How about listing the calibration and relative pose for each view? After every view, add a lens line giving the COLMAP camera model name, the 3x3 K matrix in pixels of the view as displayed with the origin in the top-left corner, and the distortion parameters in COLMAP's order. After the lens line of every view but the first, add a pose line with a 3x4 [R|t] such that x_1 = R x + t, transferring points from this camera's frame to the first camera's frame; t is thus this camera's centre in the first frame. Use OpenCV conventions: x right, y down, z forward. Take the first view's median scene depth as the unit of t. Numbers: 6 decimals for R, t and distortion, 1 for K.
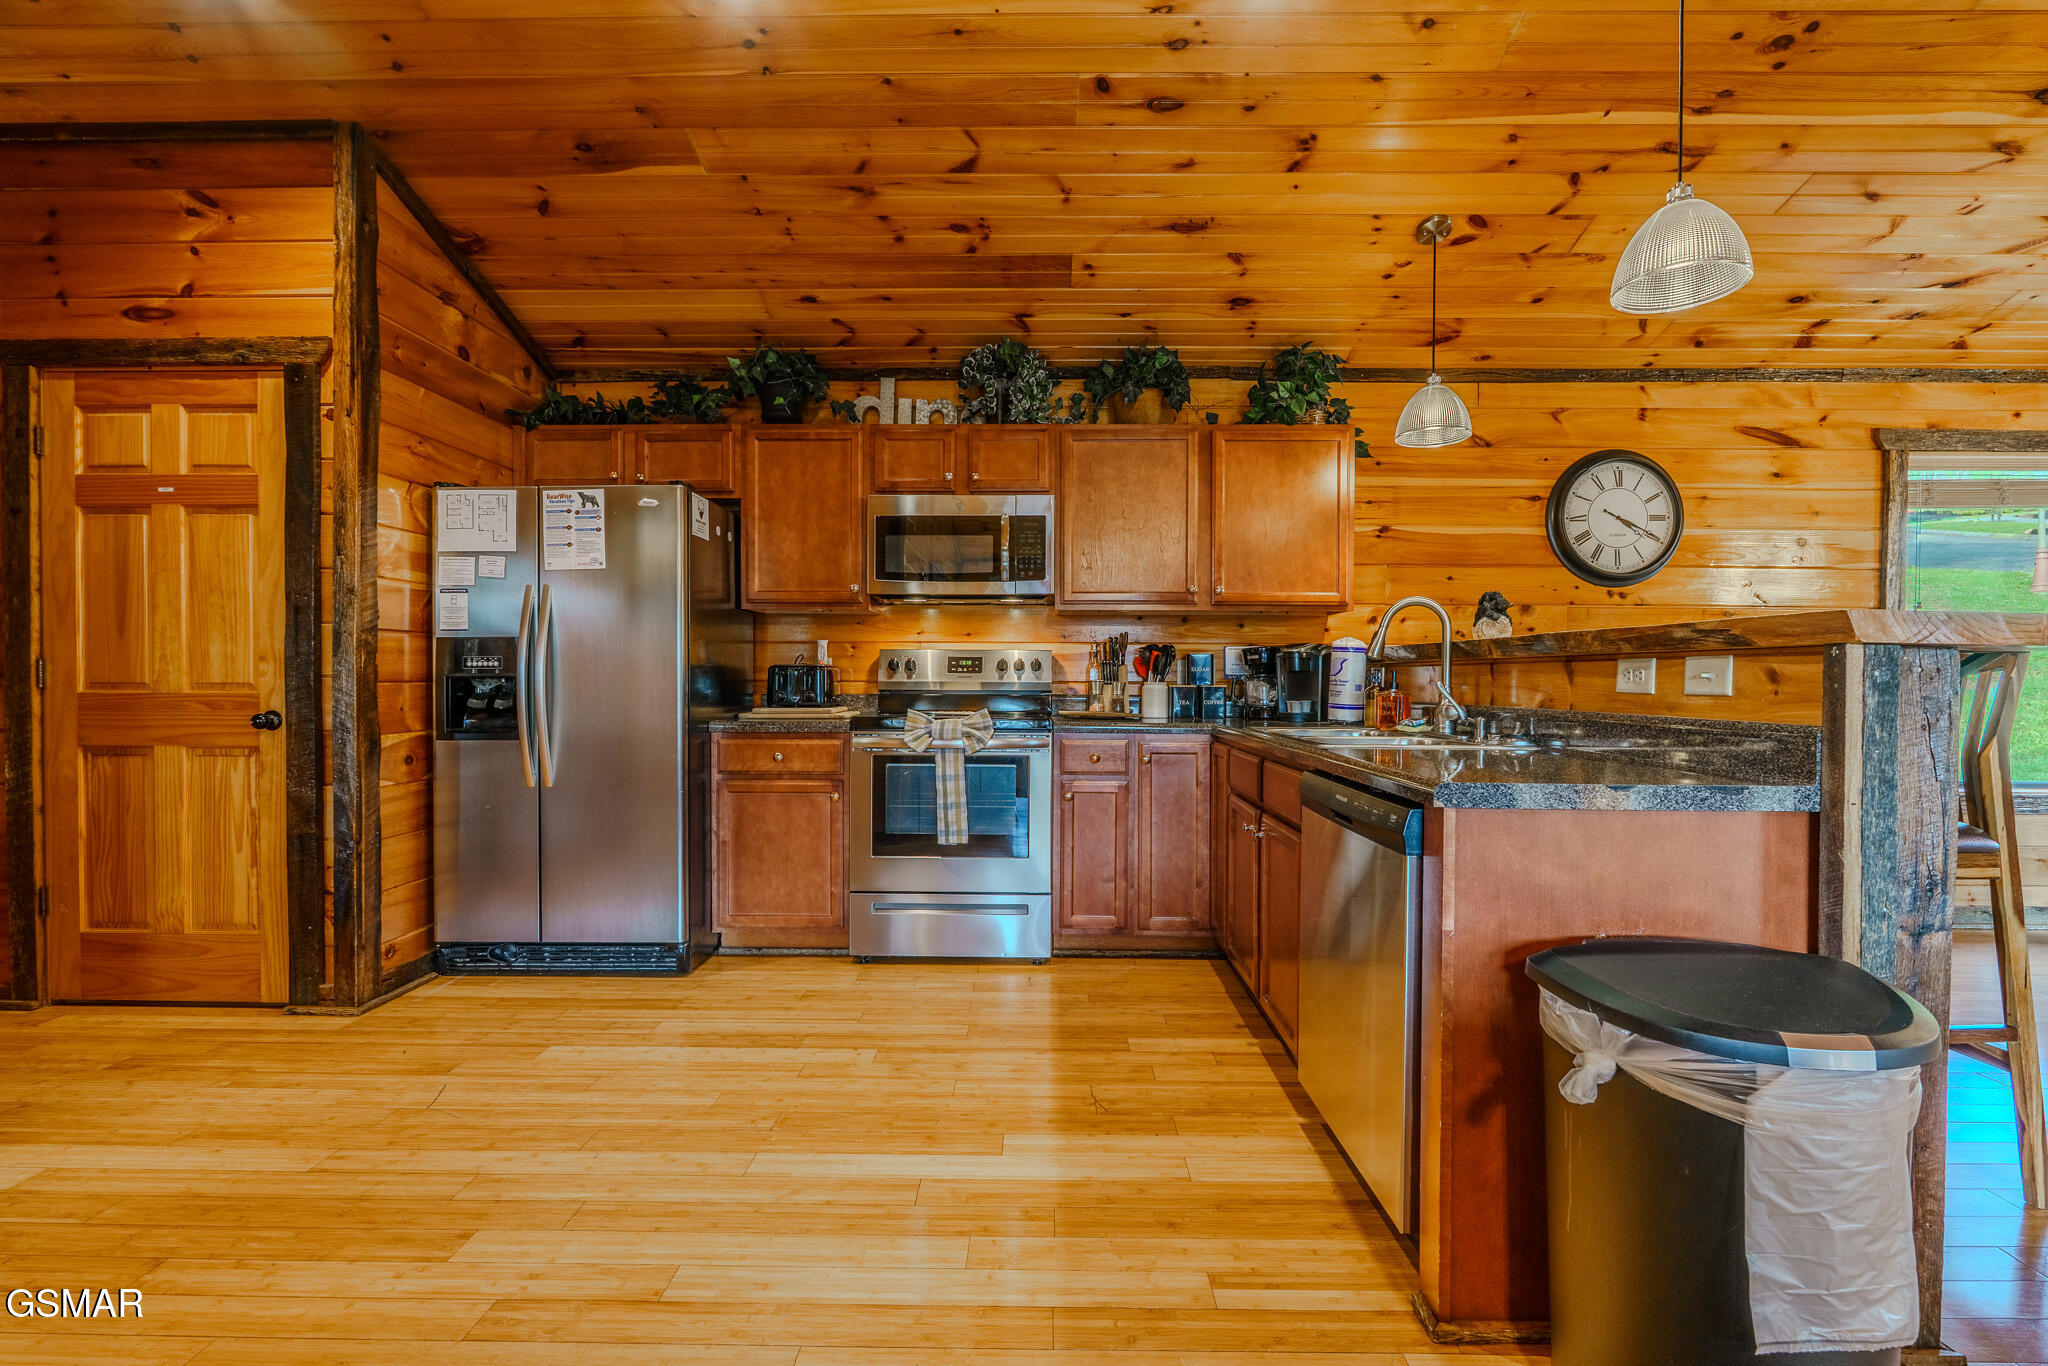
lens RADIAL K [[909.1, 0, 1042.7], [0, 909.1, 696.5], [0, 0, 1]] dist [-0.006860, 0.000724]
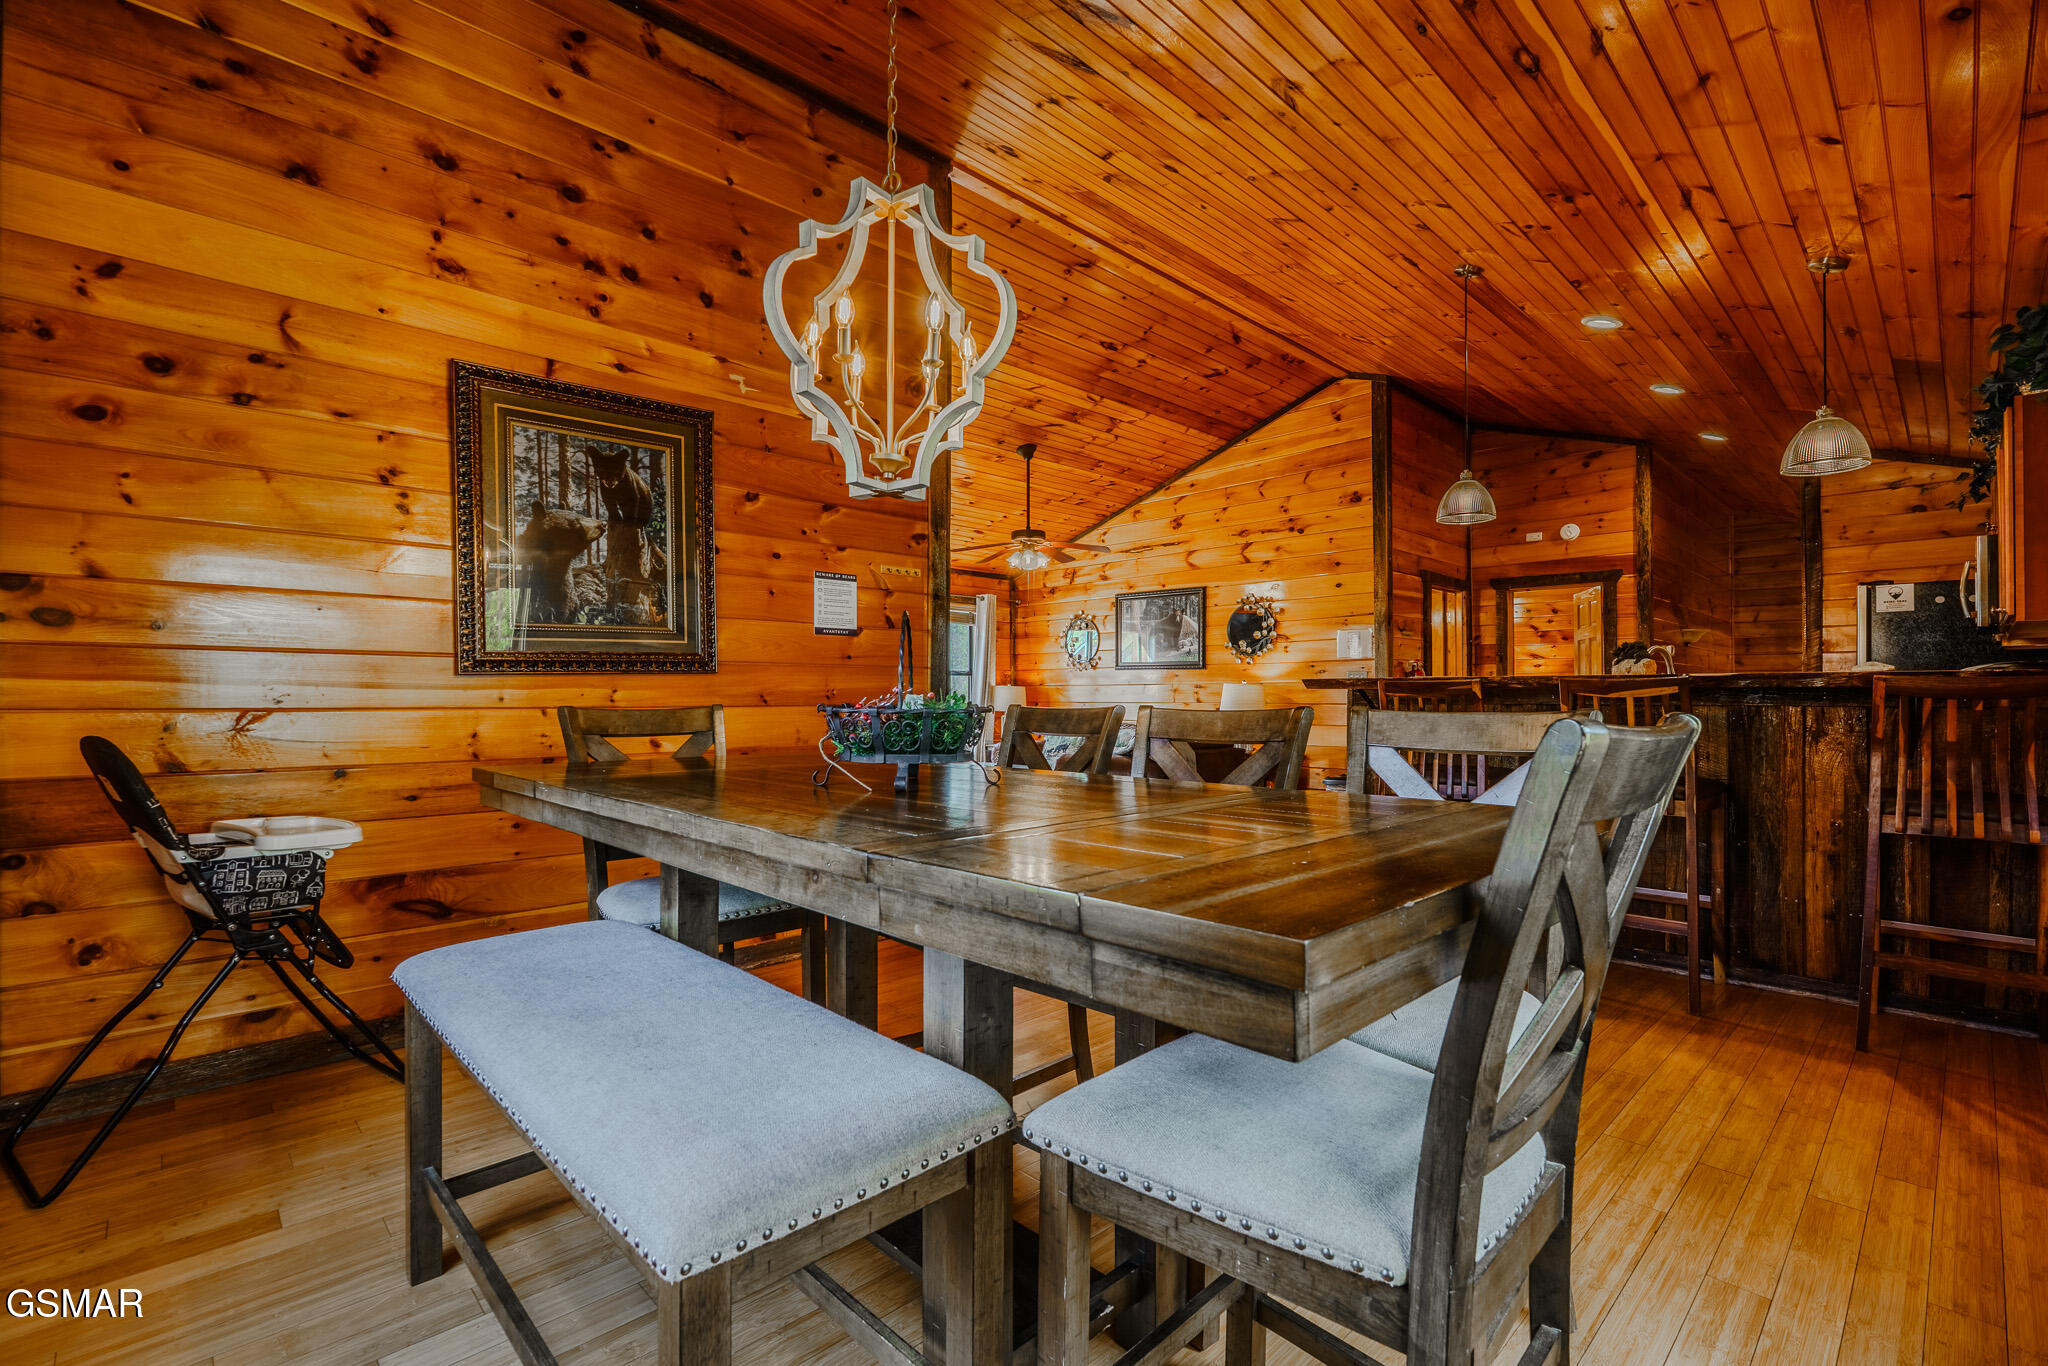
lens RADIAL K [[909.1, 0, 997.4], [0, 909.1, 684.1], [0, 0, 1]] dist [-0.006860, 0.000724]
pose [[-0.725794, -0.019299, -0.687642, 1.735076], [-0.019269, 0.999785, -0.007722, -0.013619], [0.687642, 0.007645, -0.726009, 1.050927]]
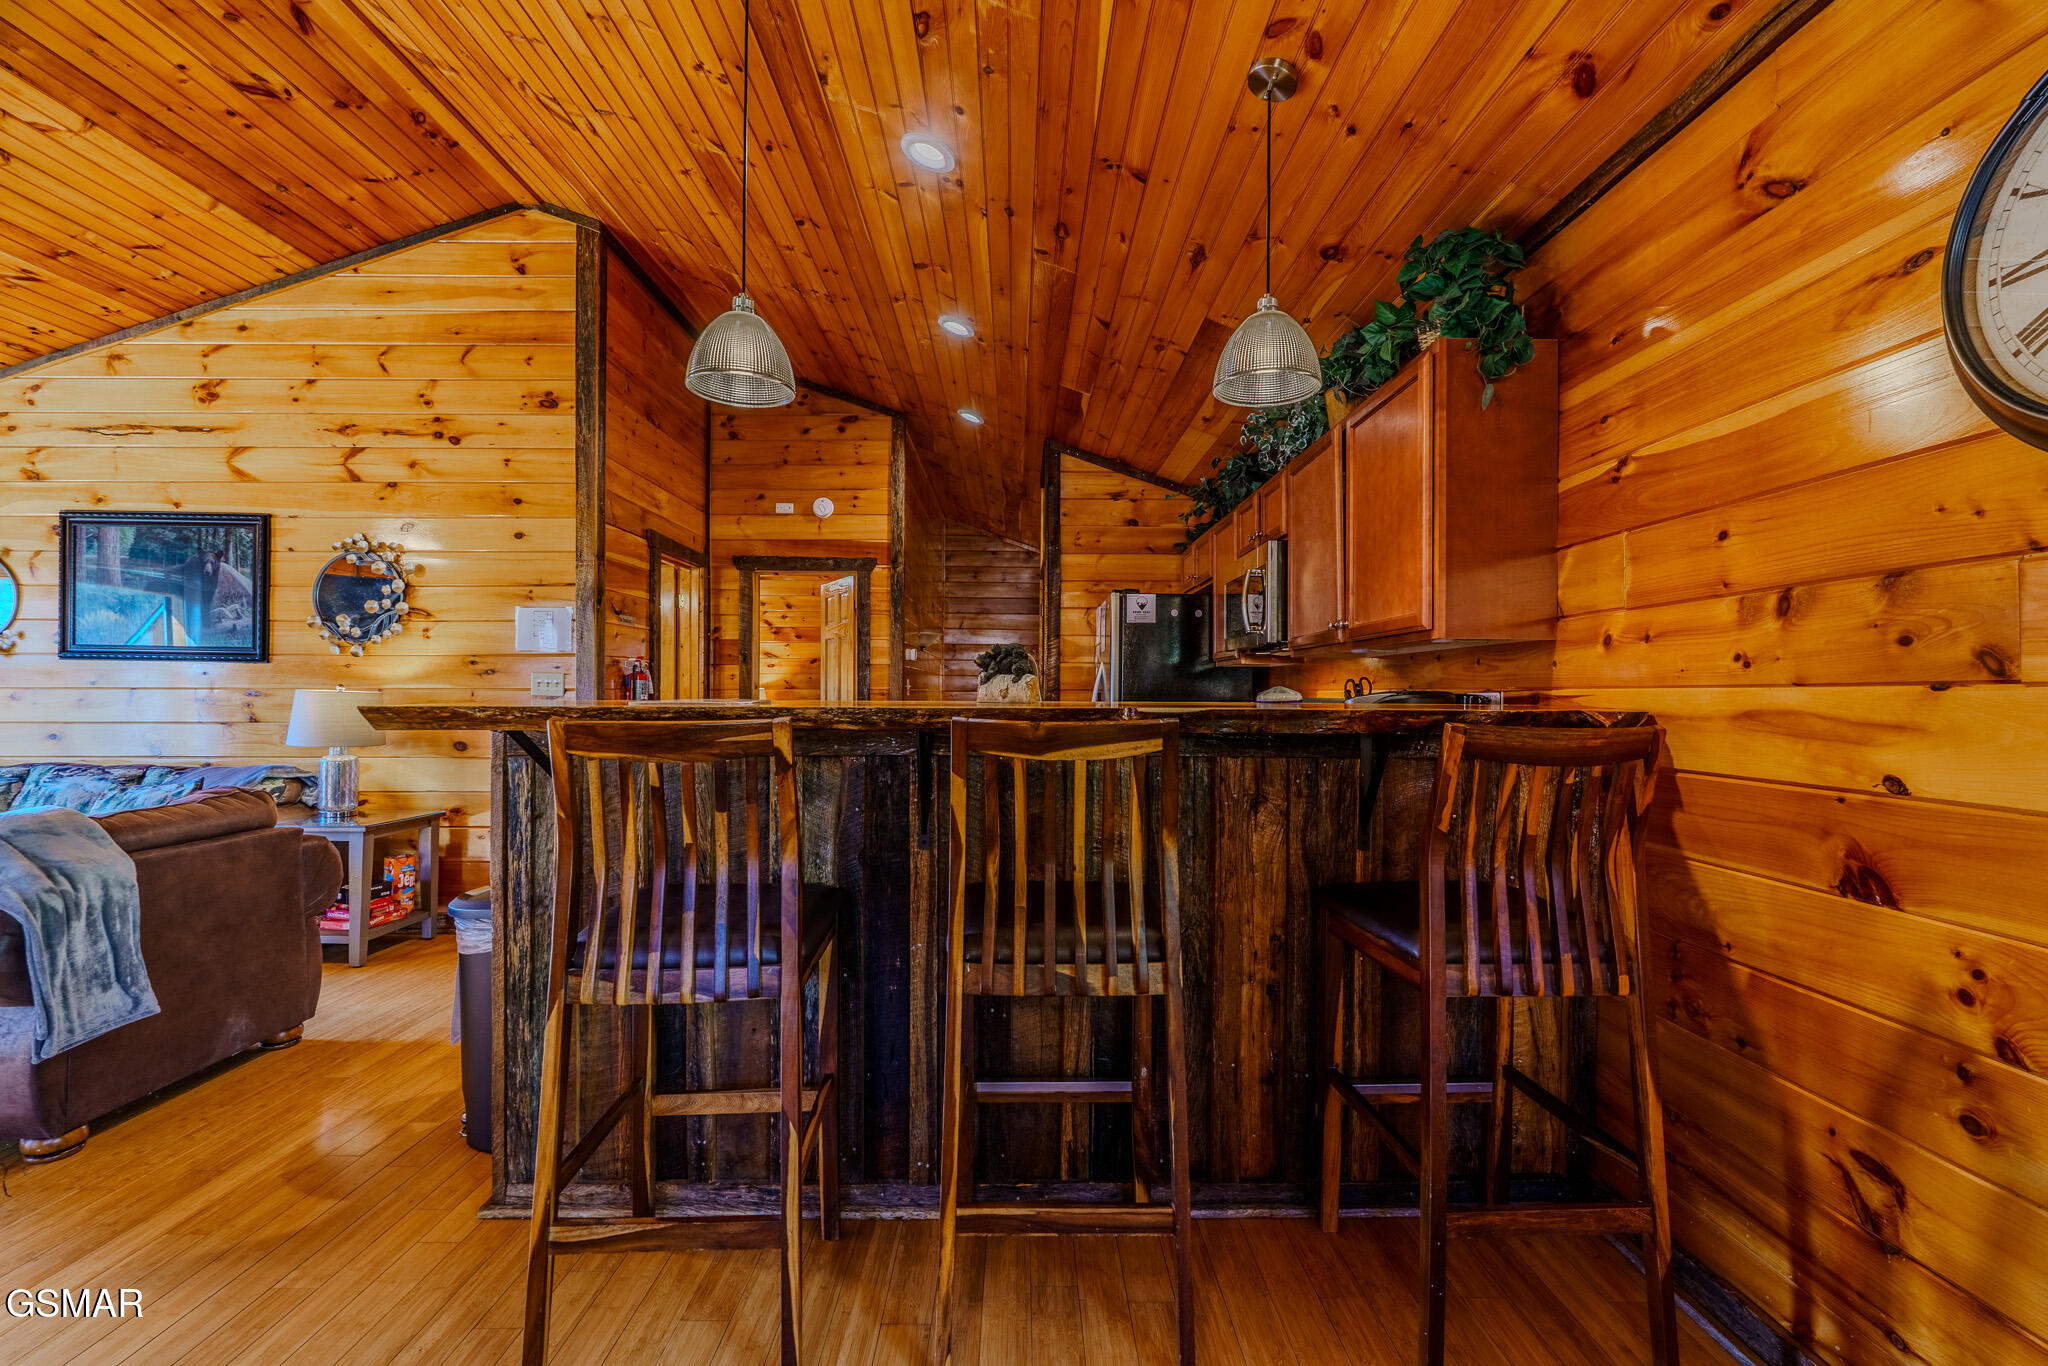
lens RADIAL K [[909.1, 0, 1021.2], [0, 909.1, 686.8], [0, 0, 1]] dist [-0.006860, 0.000724]
pose [[0.020814, -0.012307, -0.999708, 1.043444], [-0.020075, 0.999718, -0.012725, -0.051744], [0.999582, 0.020334, 0.020561, 0.770772]]
